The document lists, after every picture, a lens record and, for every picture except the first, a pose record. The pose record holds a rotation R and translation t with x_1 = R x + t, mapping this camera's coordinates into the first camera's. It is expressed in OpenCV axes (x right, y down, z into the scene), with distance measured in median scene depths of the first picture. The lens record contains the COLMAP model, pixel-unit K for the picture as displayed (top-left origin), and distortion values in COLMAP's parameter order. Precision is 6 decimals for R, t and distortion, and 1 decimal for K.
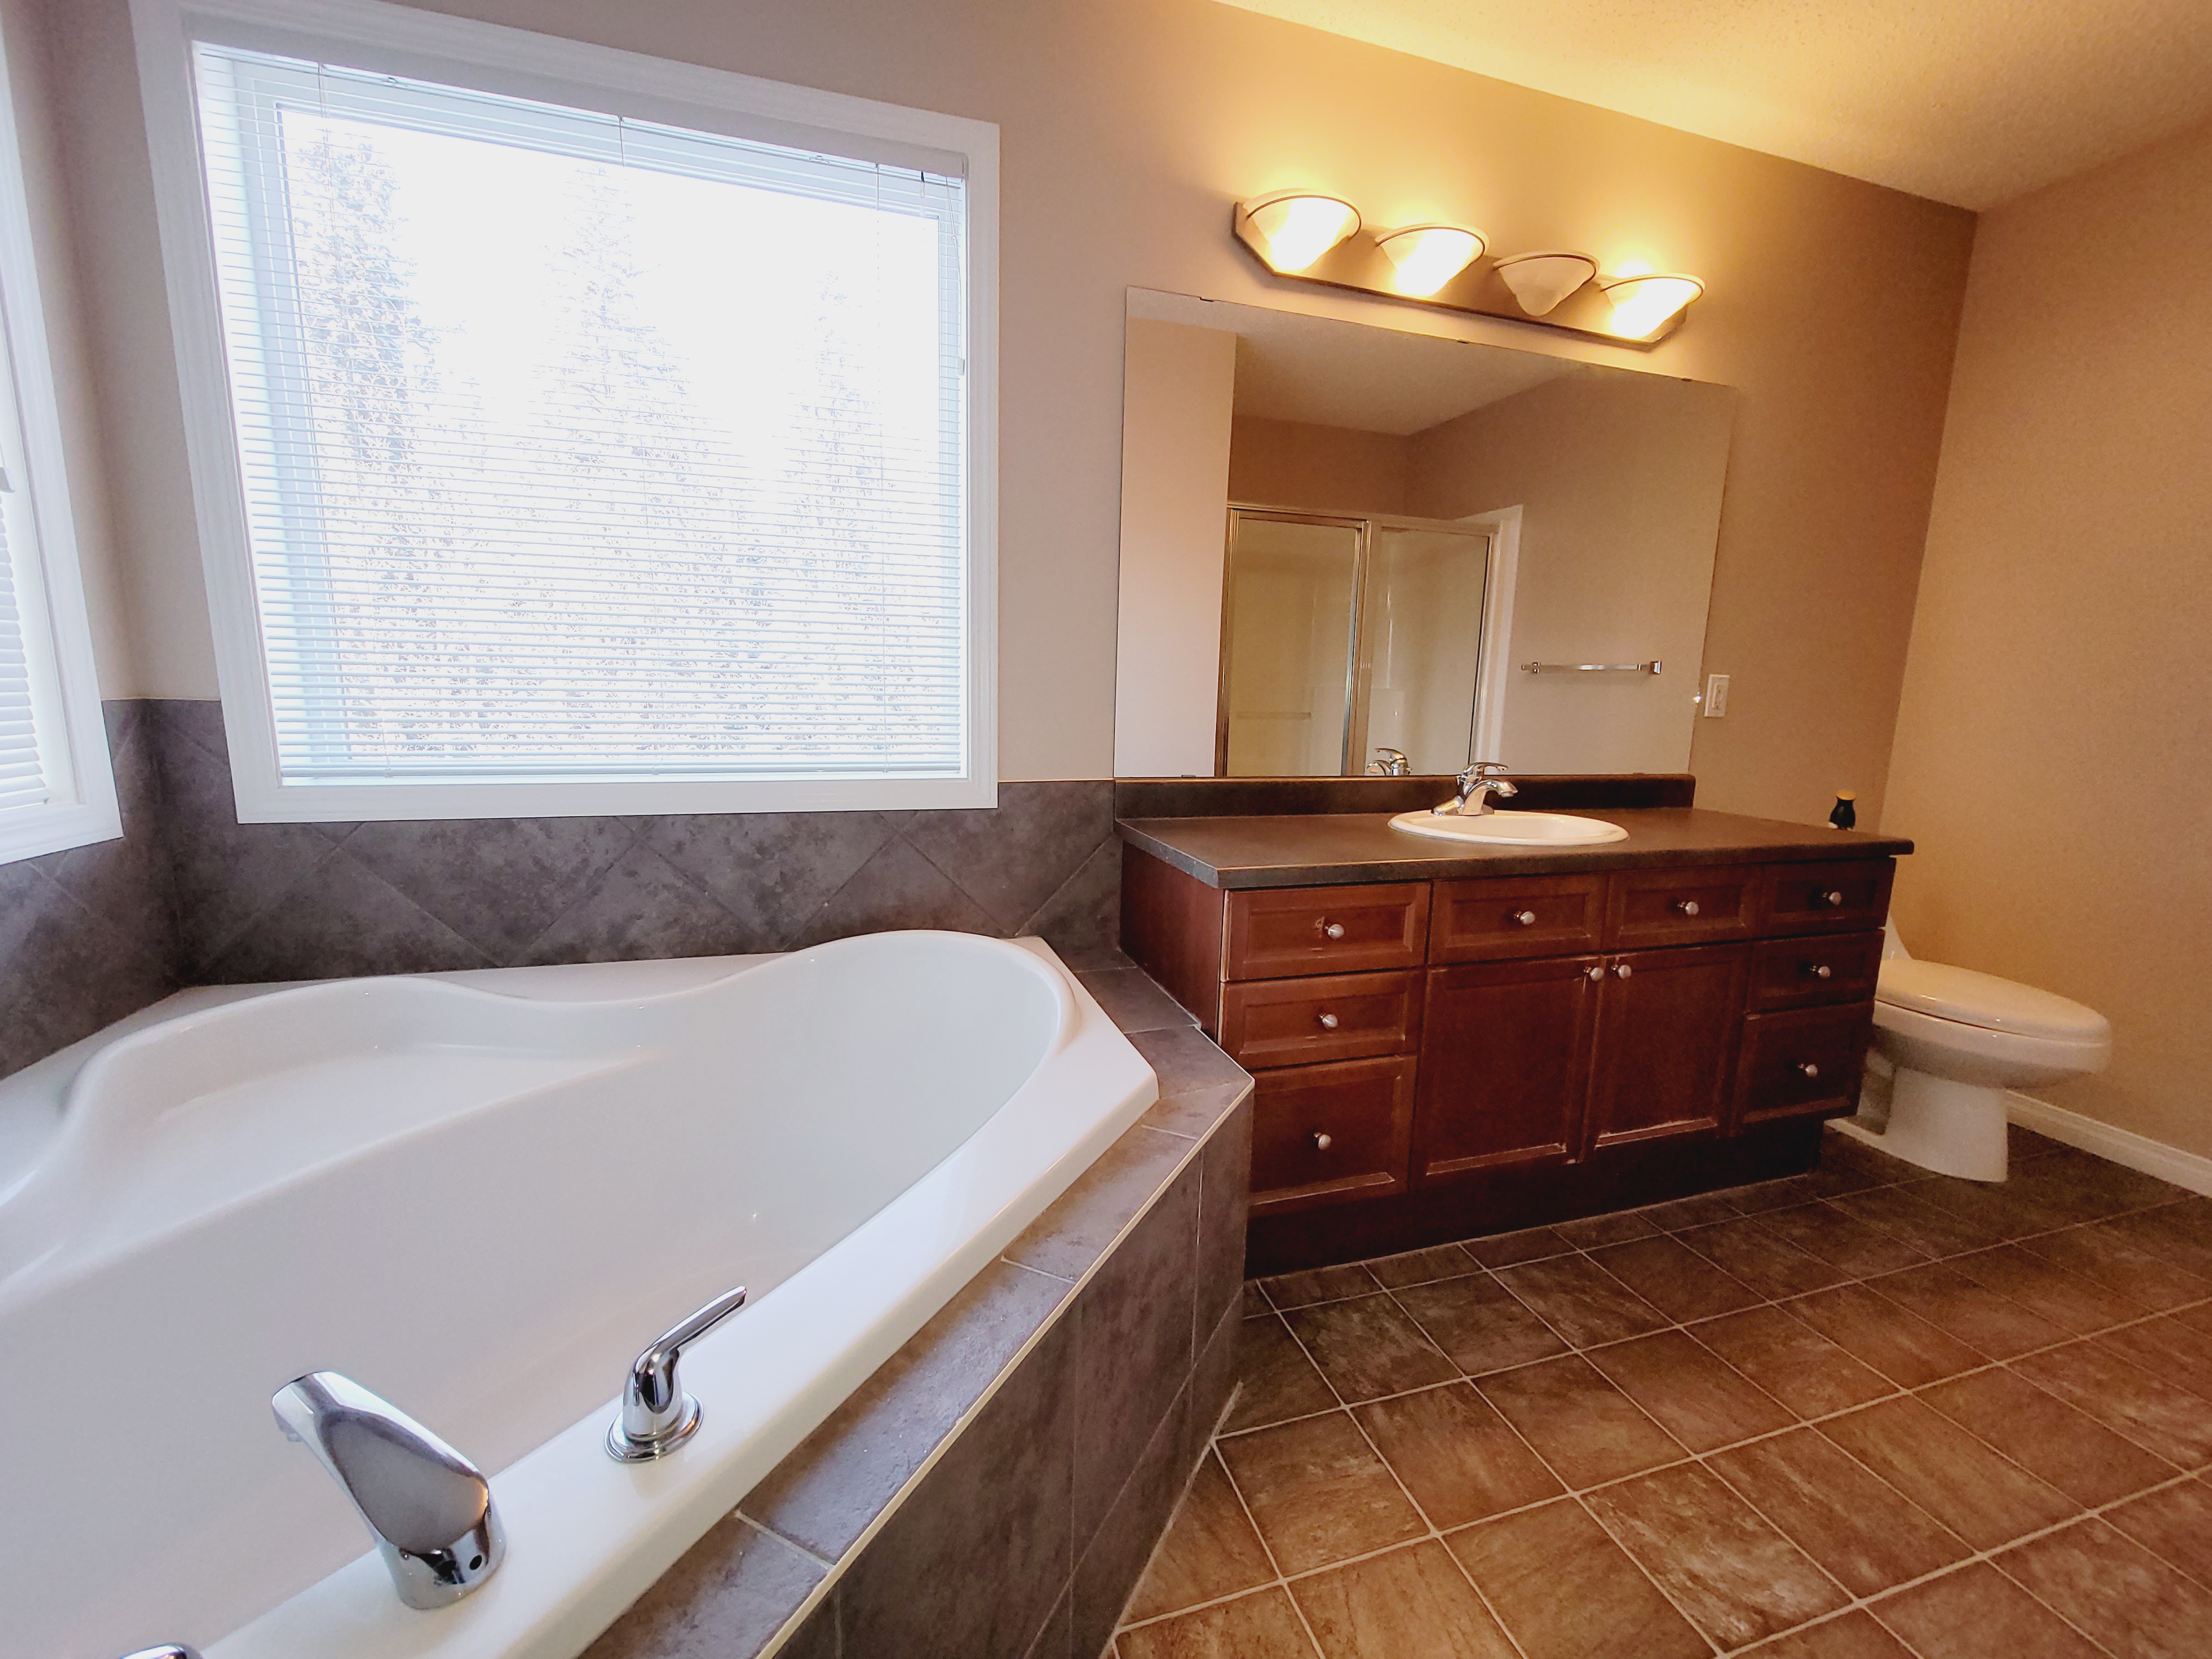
lens RADIAL K [[903.5, 0, 1109.2], [0, 903.5, 835.8], [0, 0, 1]] dist [-0.003495, 0.000889]
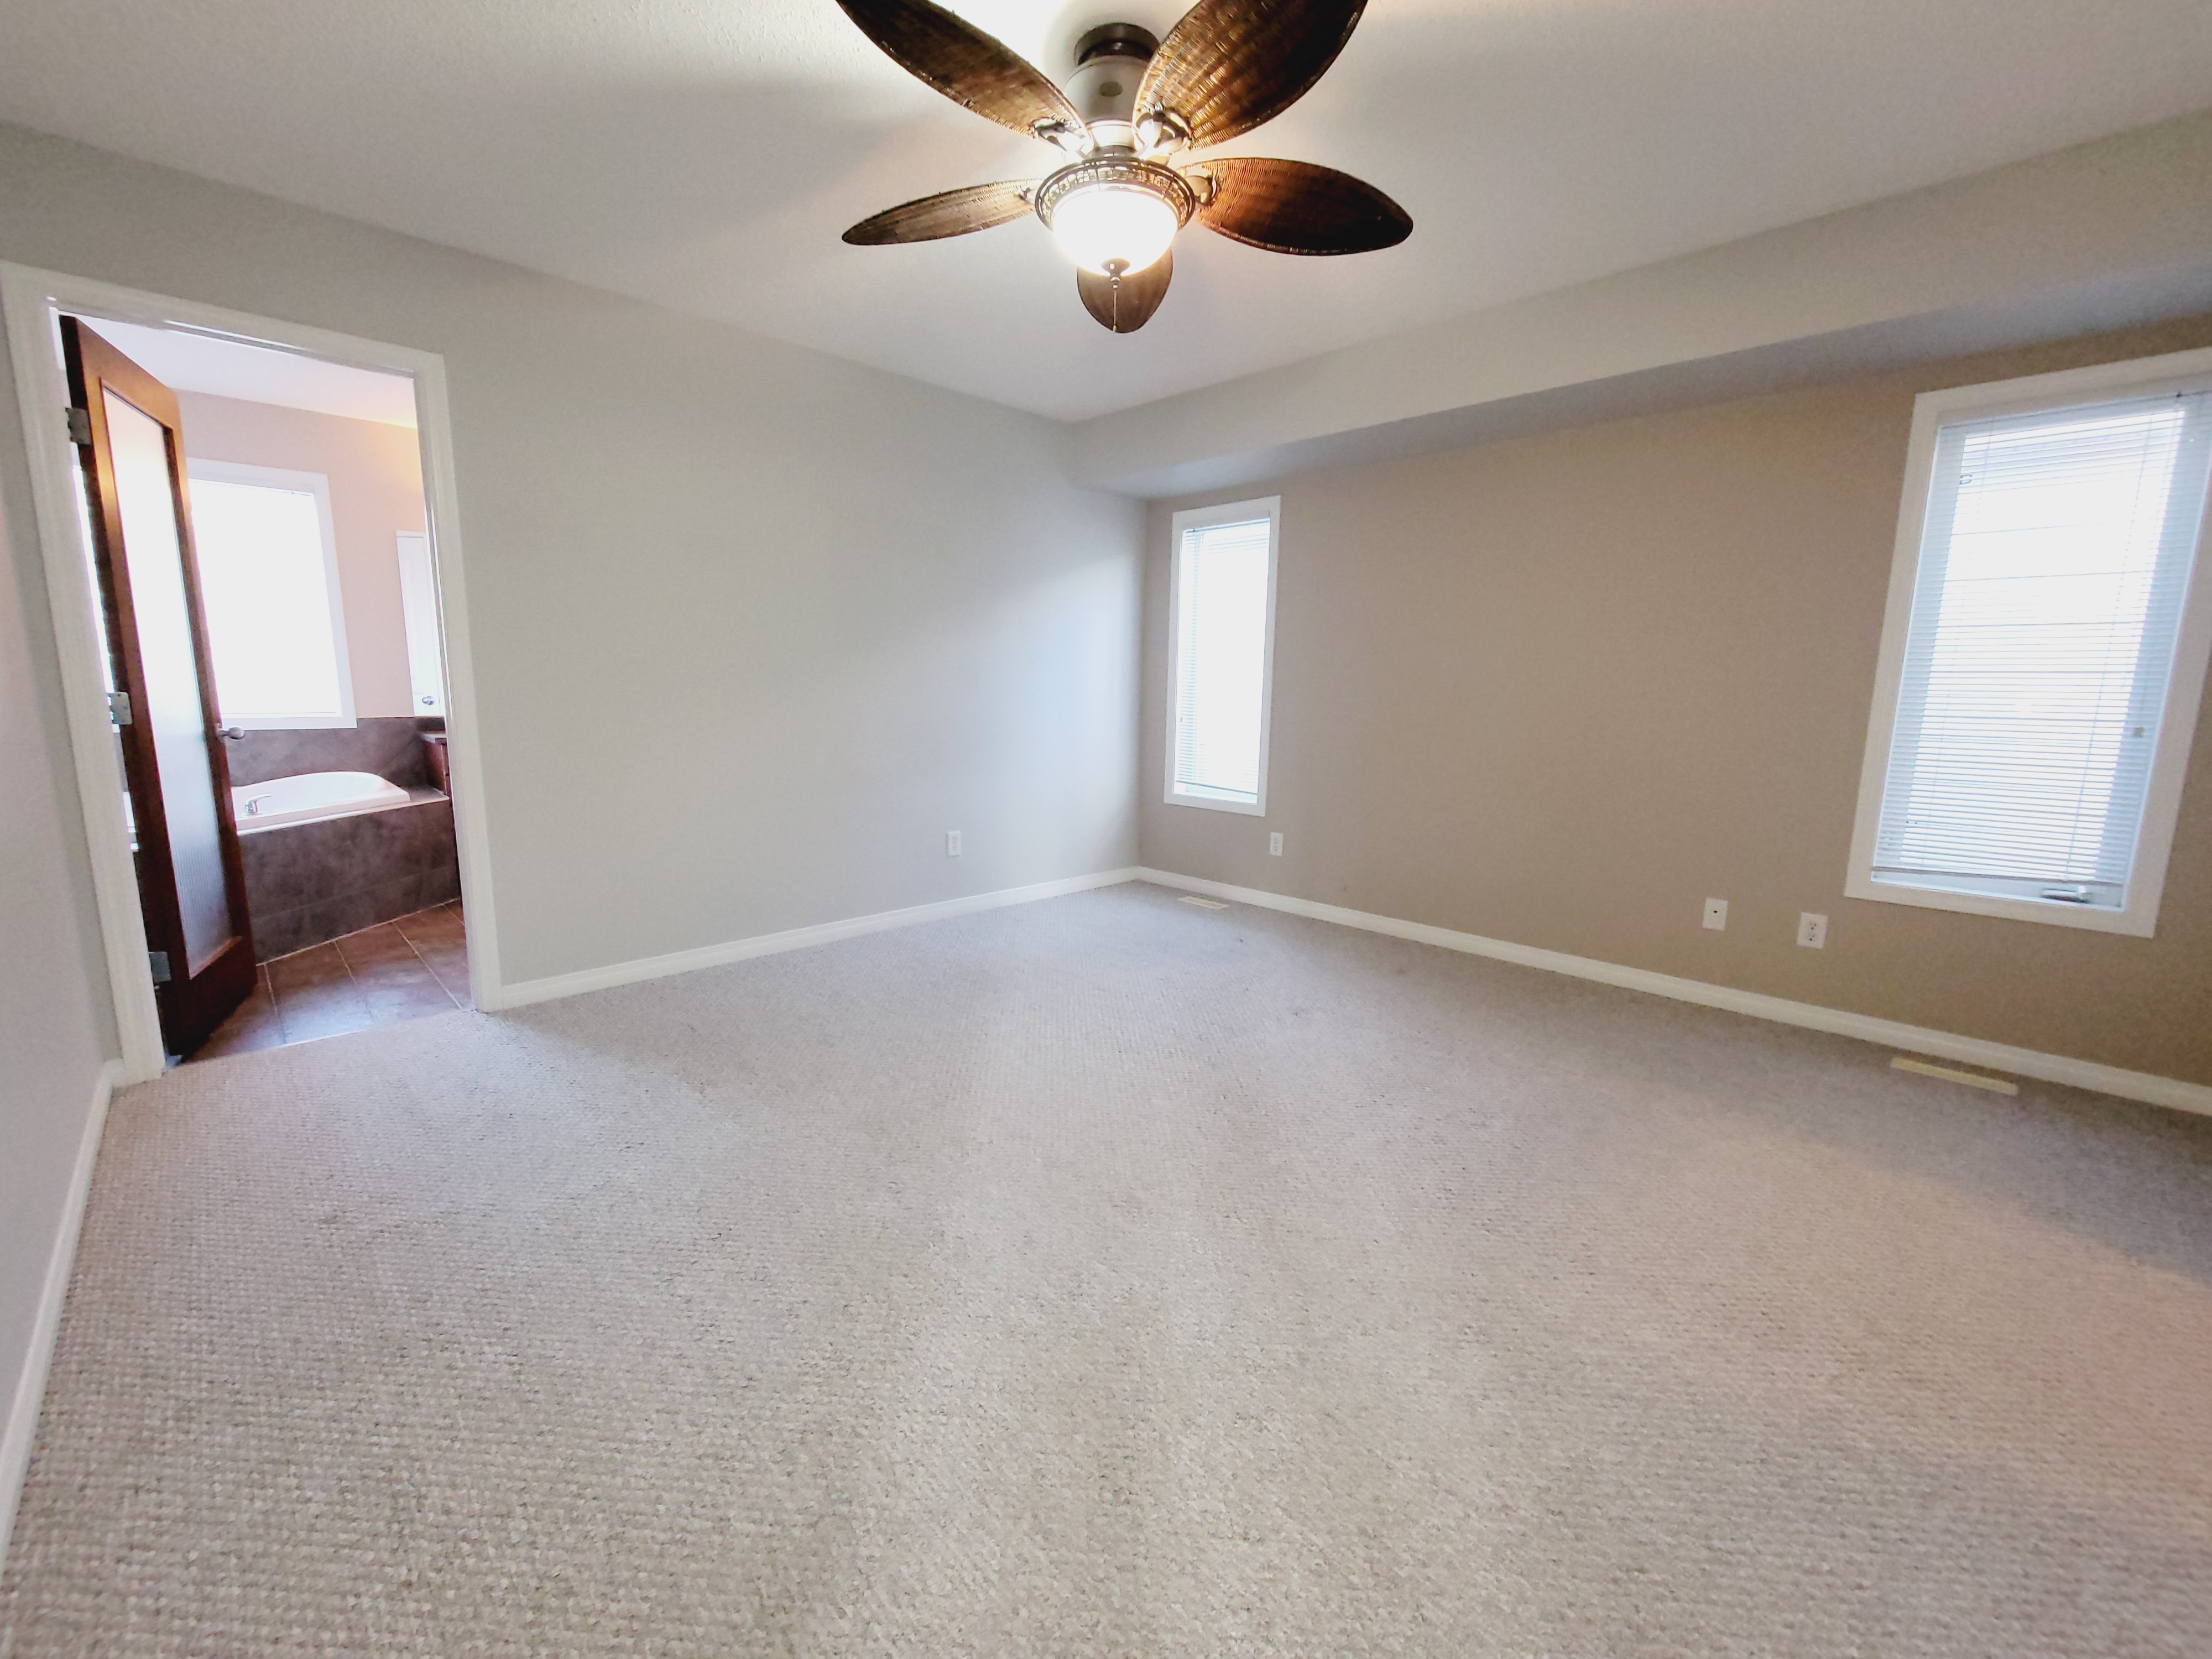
lens RADIAL K [[903.5, 0, 1109.2], [0, 903.5, 835.8], [0, 0, 1]] dist [-0.003495, 0.000889]
pose [[0.886899, -0.082919, 0.454460, 0.614361], [0.077136, 0.996530, 0.031289, 0.378530], [-0.455477, 0.007305, 0.890217, -2.376046]]
